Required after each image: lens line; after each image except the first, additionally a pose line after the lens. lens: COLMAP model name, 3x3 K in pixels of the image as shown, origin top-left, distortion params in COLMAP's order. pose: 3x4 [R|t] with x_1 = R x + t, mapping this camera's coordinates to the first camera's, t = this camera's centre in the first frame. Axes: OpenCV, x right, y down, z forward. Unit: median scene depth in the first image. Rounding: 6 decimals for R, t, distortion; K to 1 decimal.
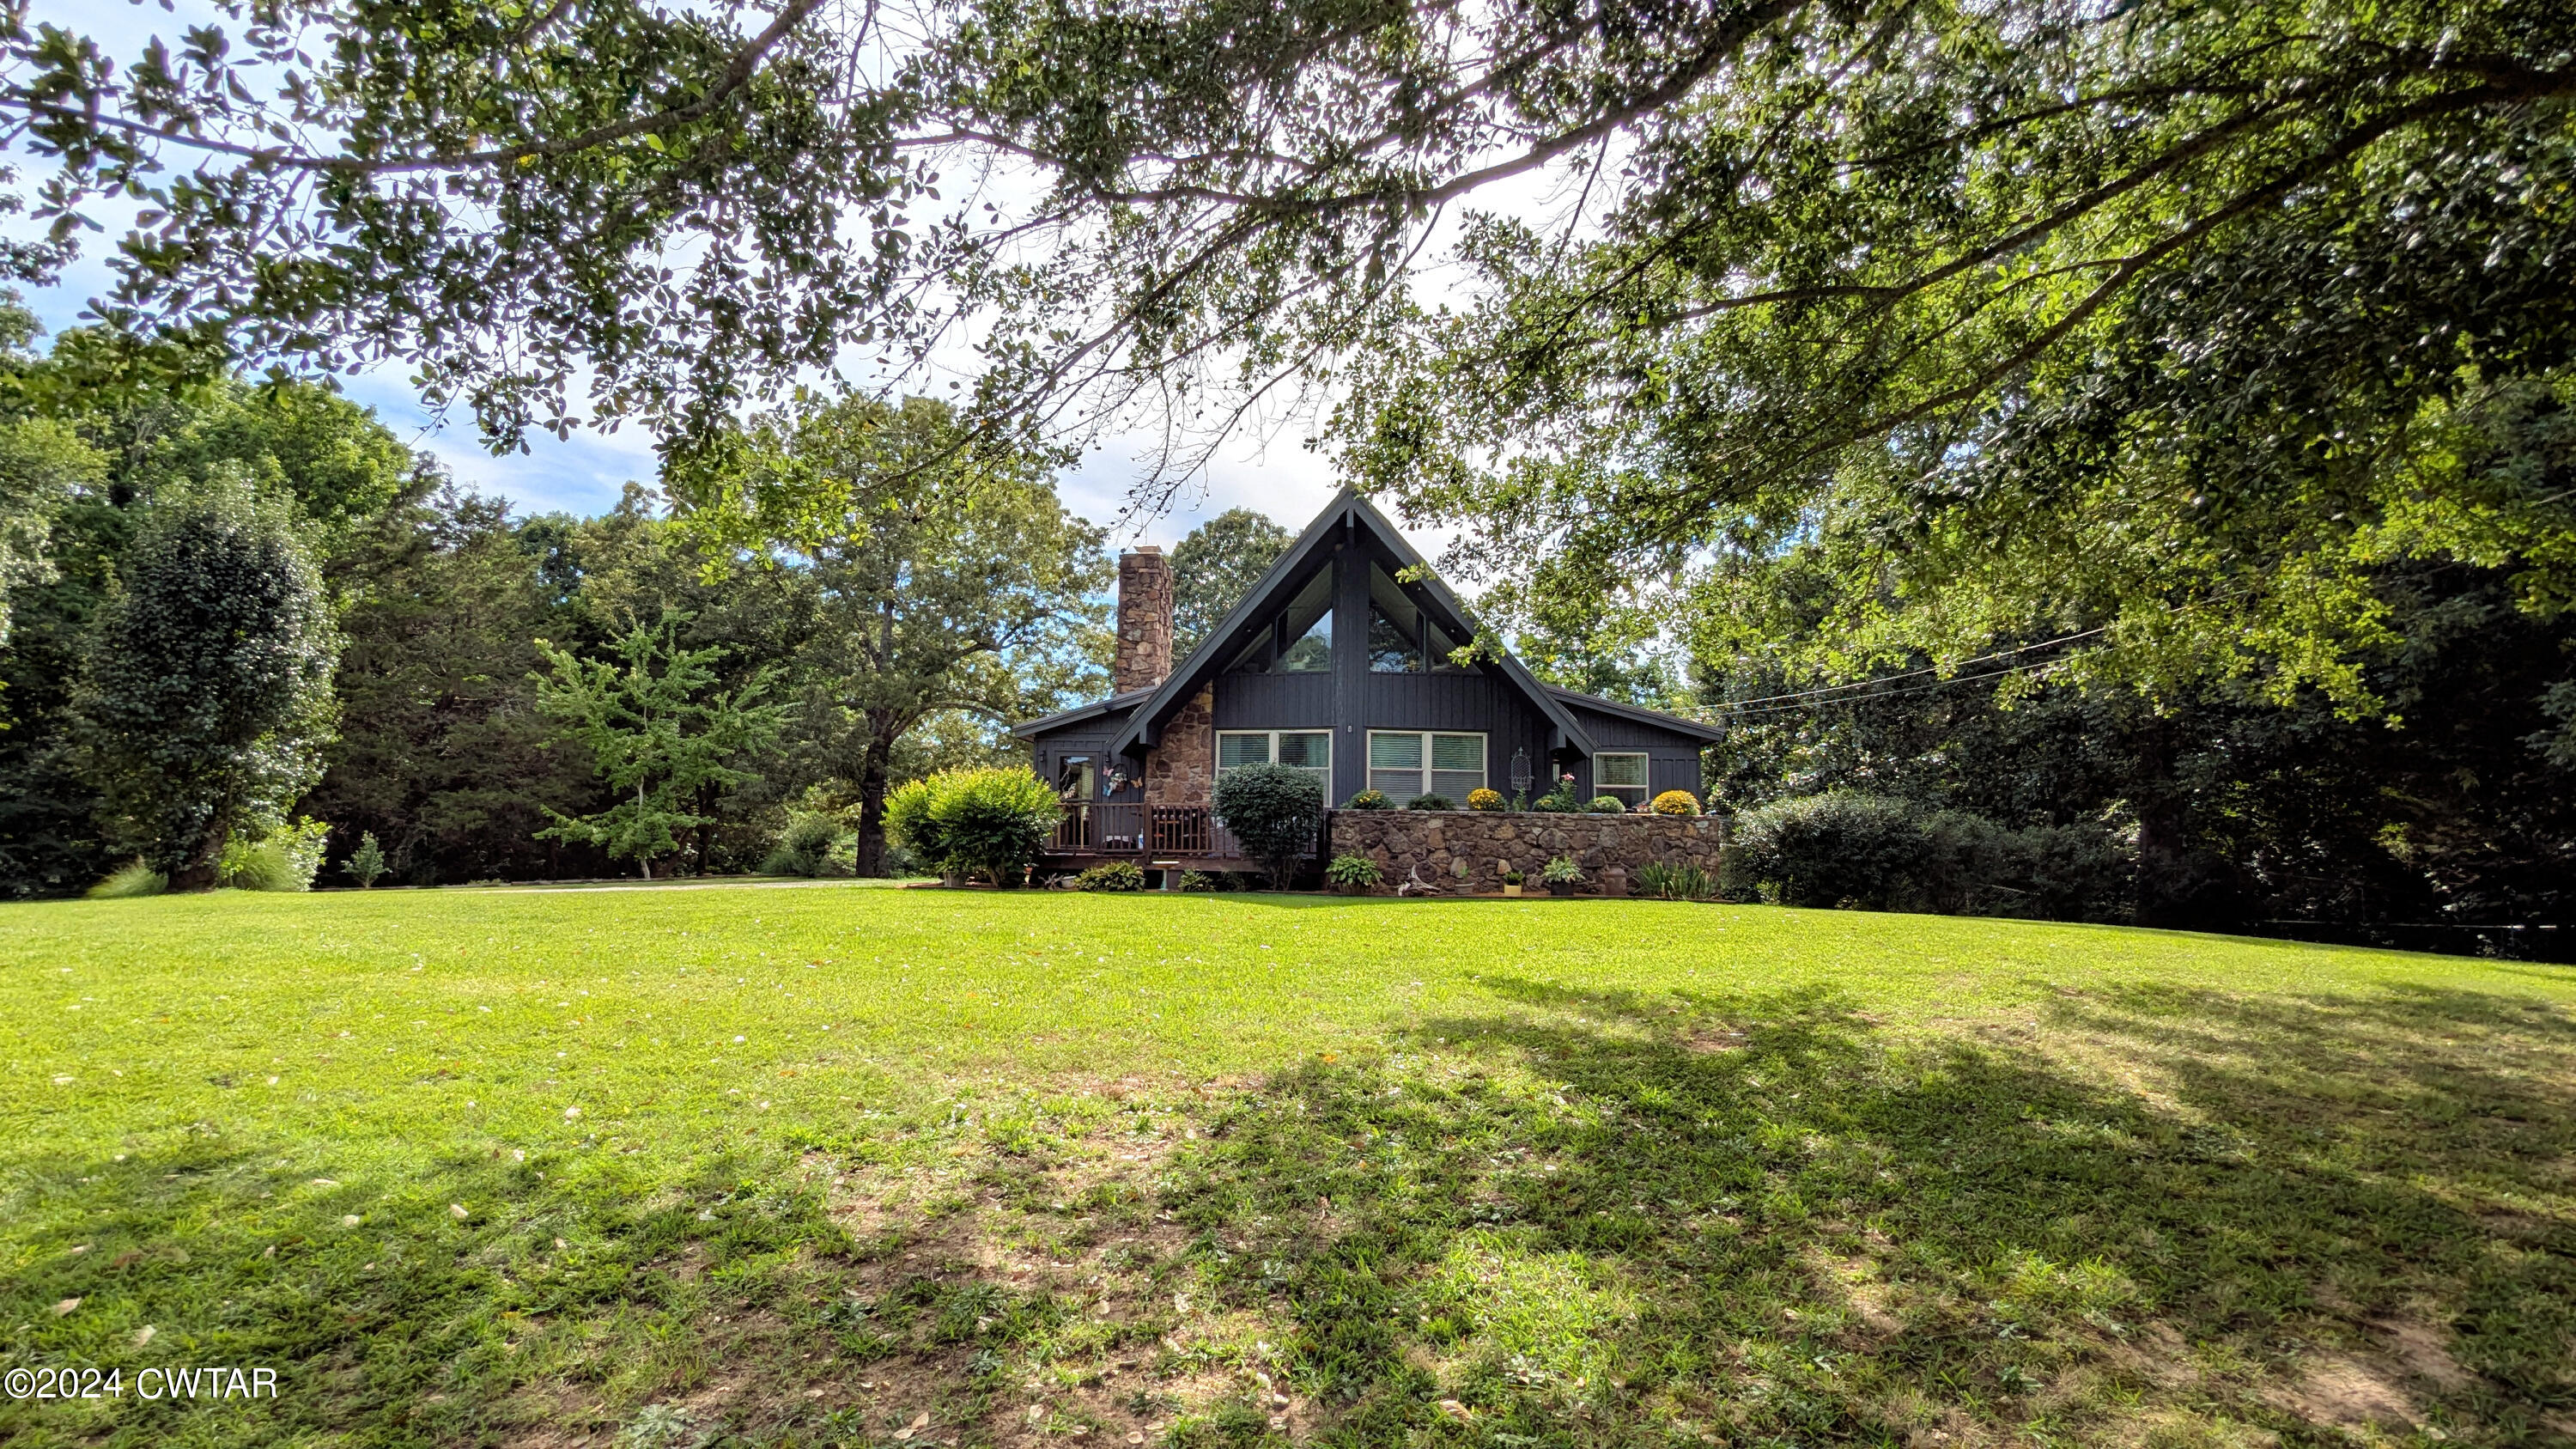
lens RADIAL K [[1220.7, 0, 1278.3], [0, 1220.7, 730.3], [0, 0, 1]] dist [-0.000849, 0.001127]
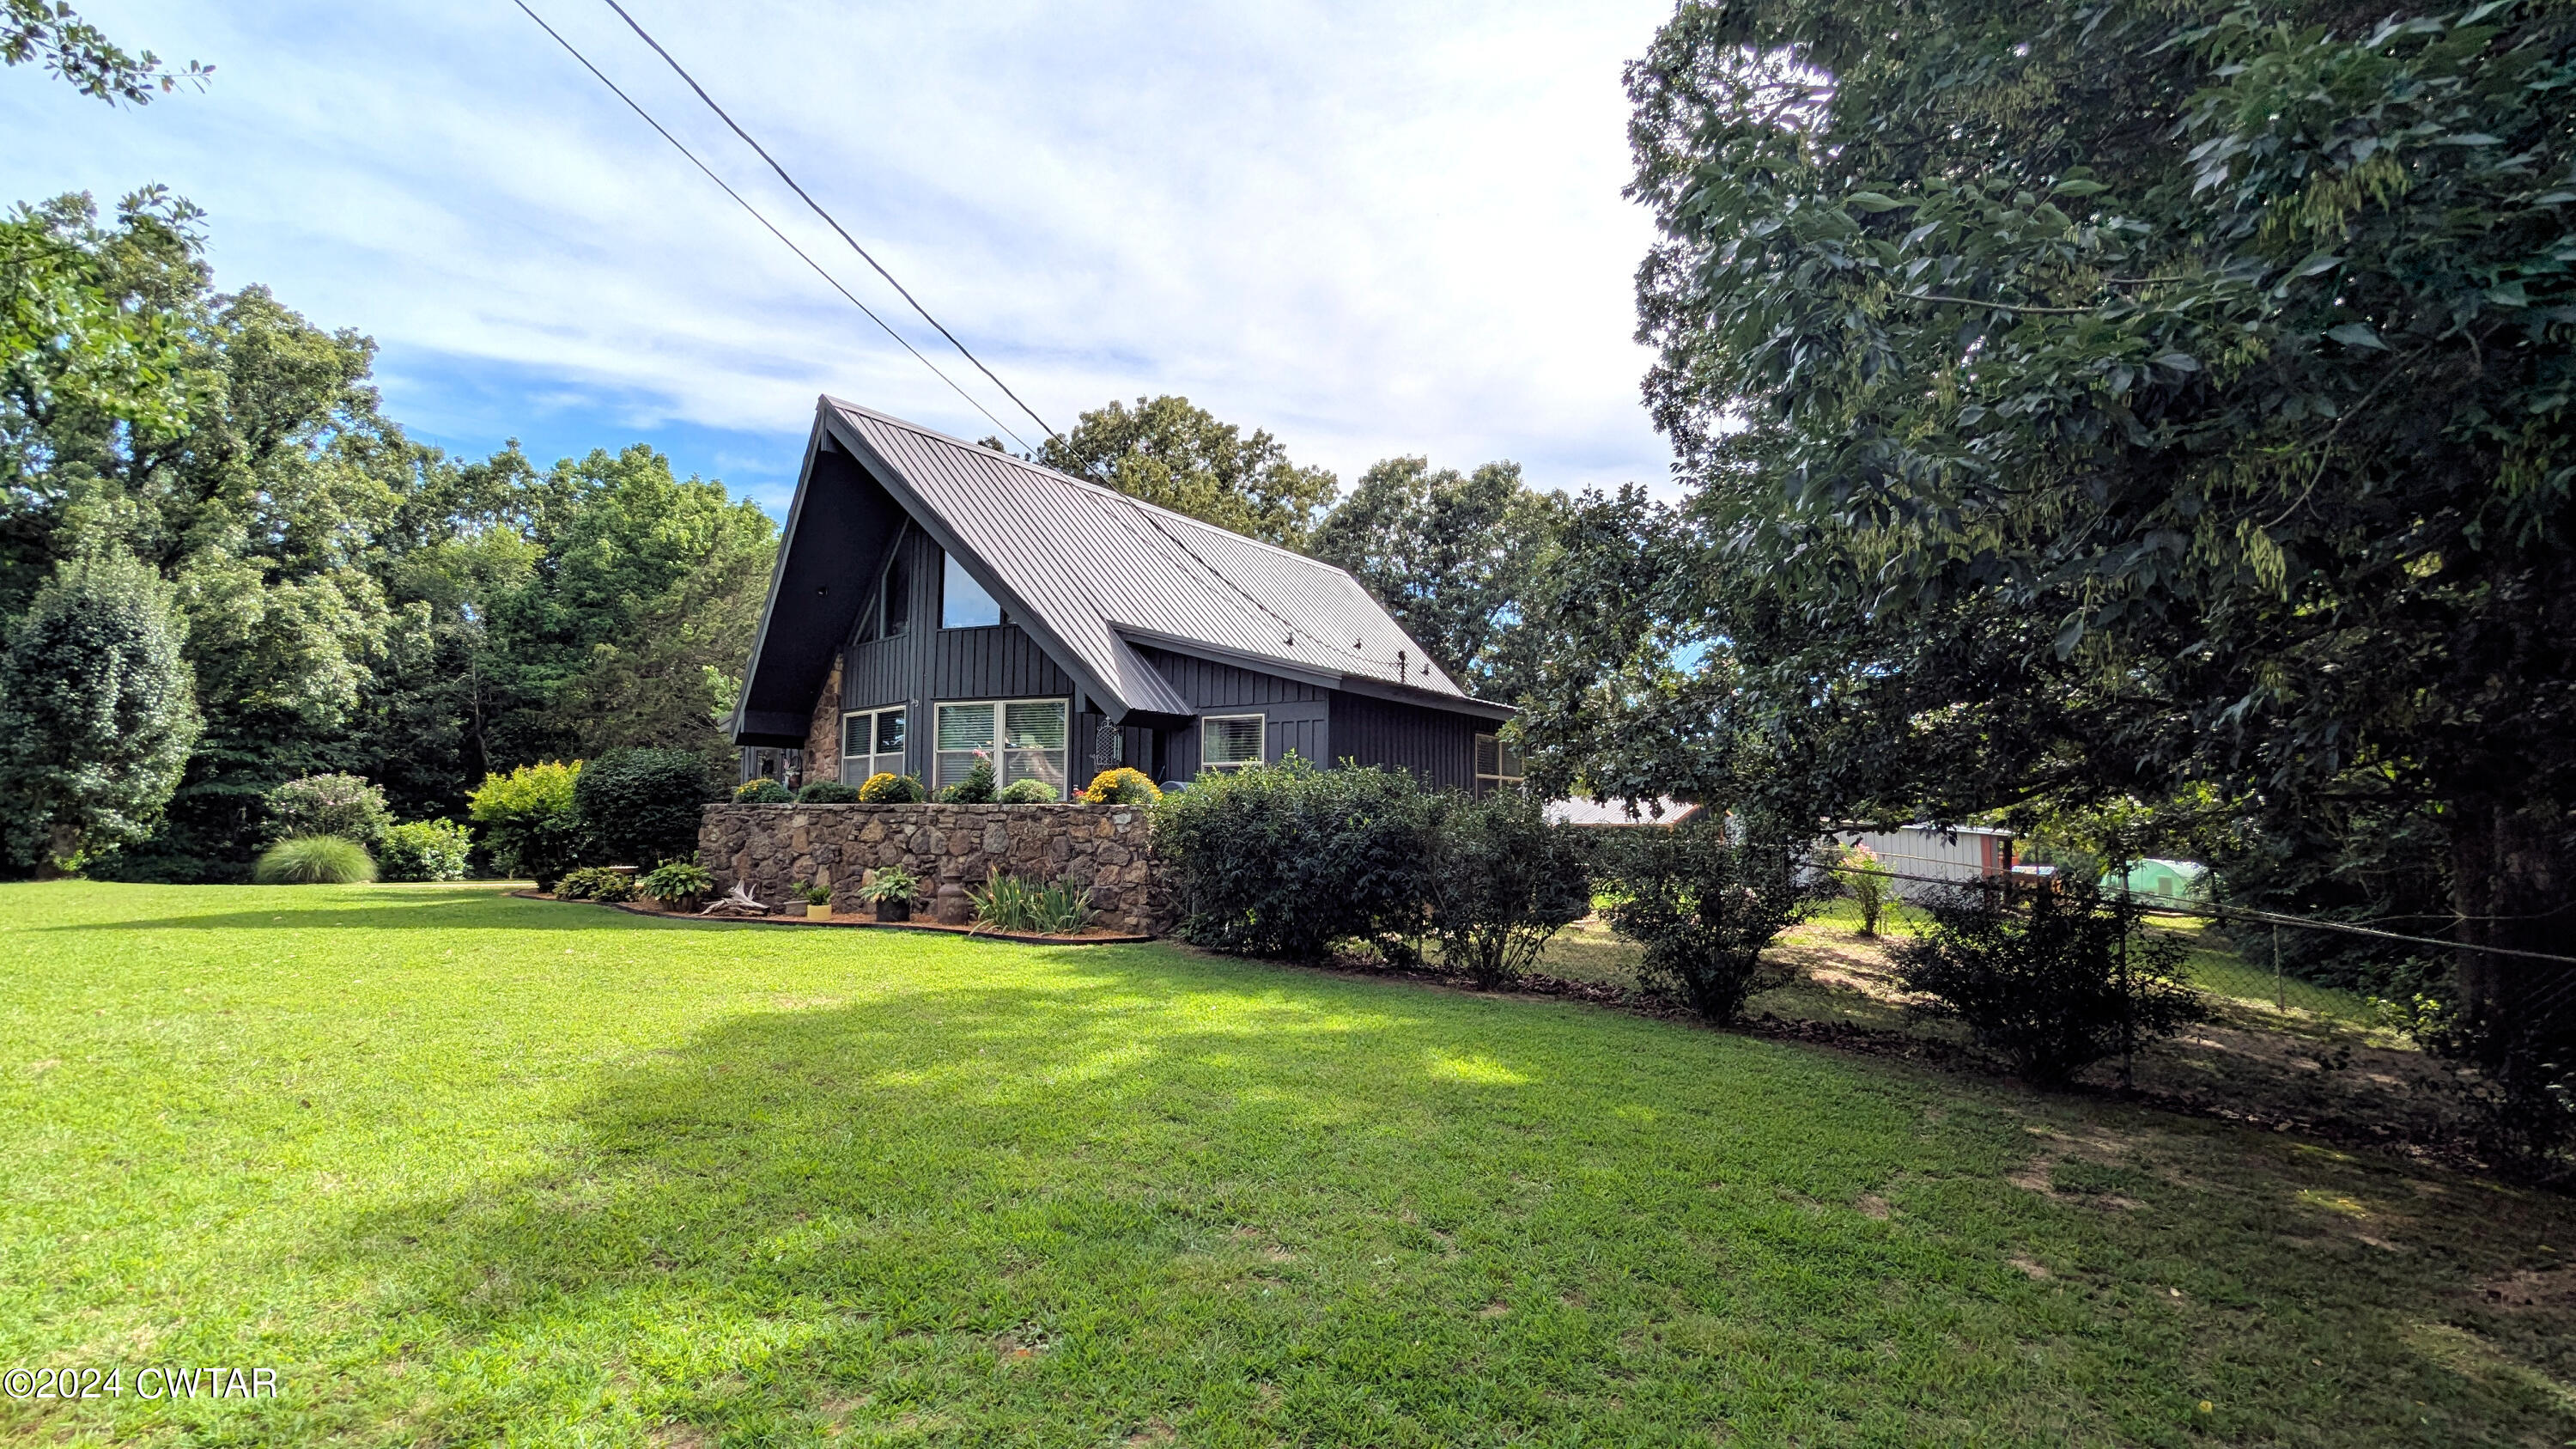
lens RADIAL K [[1220.7, 0, 1301.9], [0, 1220.7, 724.8], [0, 0, 1]] dist [-0.000849, 0.001127]
pose [[0.868746, -0.046998, -0.493023, 0.679930], [0.047925, 0.998793, -0.010764, 0.034838], [0.492934, -0.014277, 0.869950, 0.430061]]
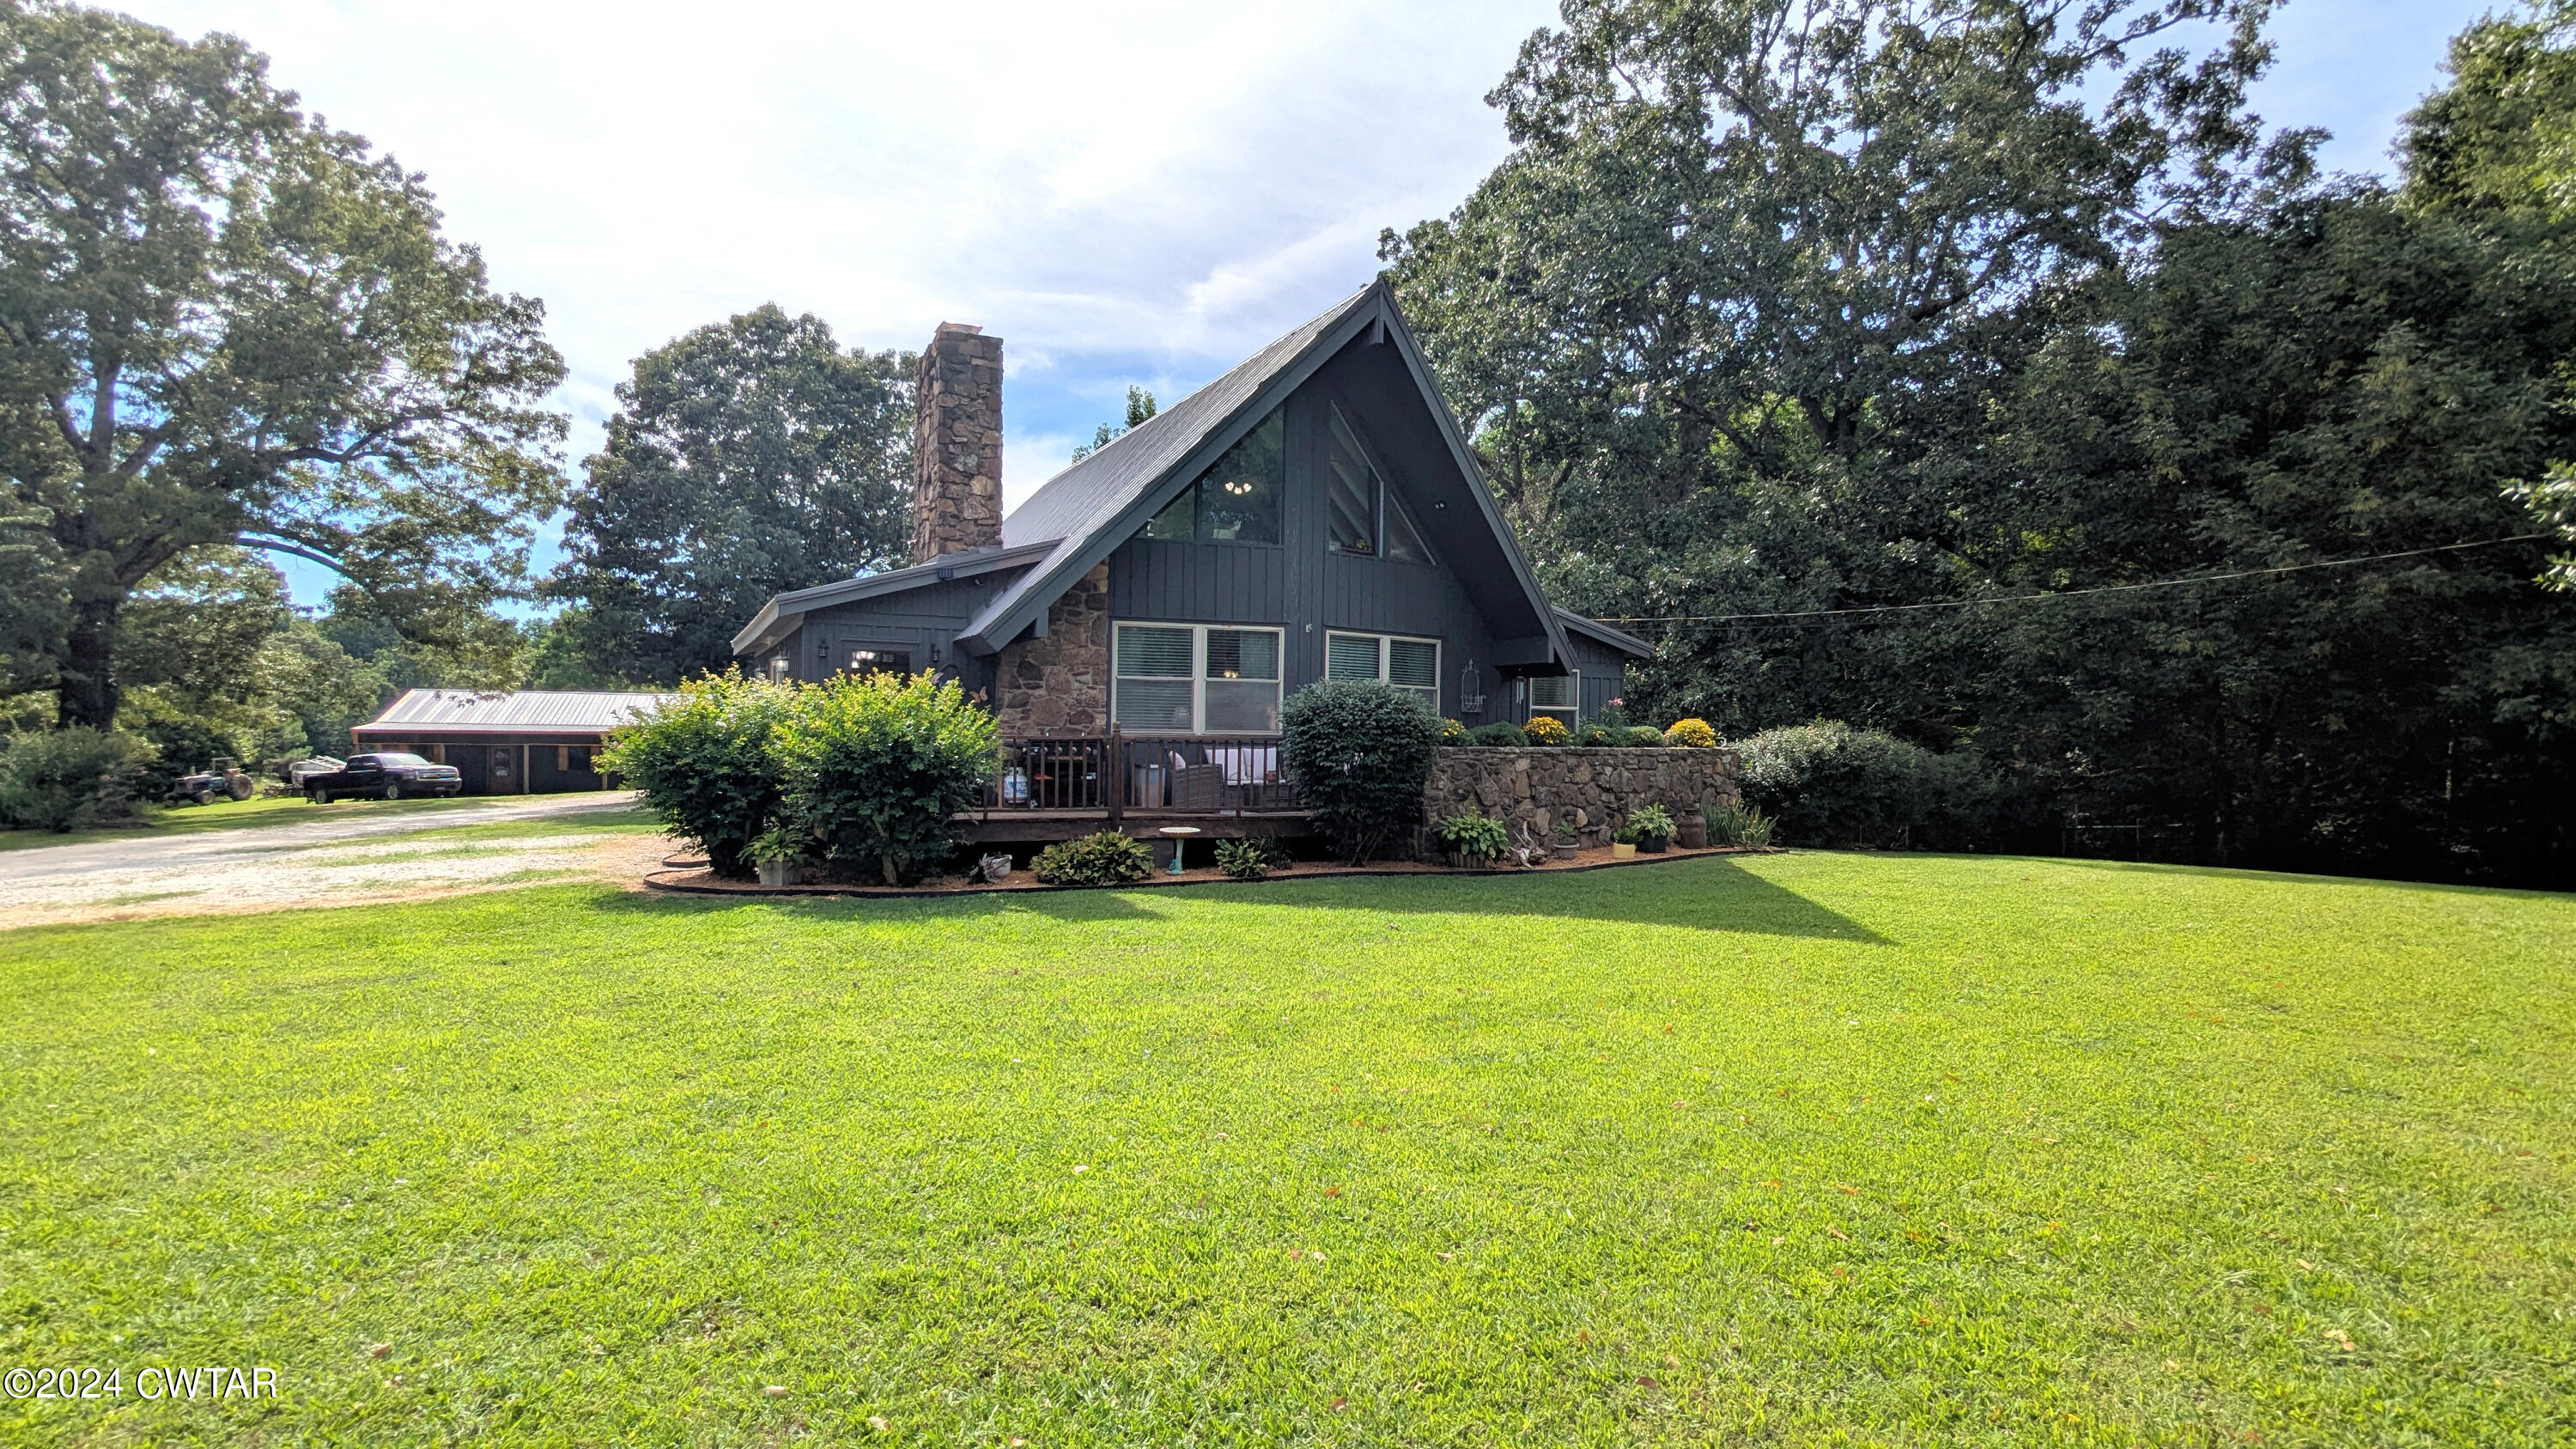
lens RADIAL K [[1220.7, 0, 1294.2], [0, 1220.7, 720.1], [0, 0, 1]] dist [-0.000849, 0.001127]
pose [[0.843848, 0.003941, 0.536567, -0.341224], [-0.048841, 0.996386, 0.069492, 0.003668], [-0.534354, -0.084847, 0.840991, 0.391018]]
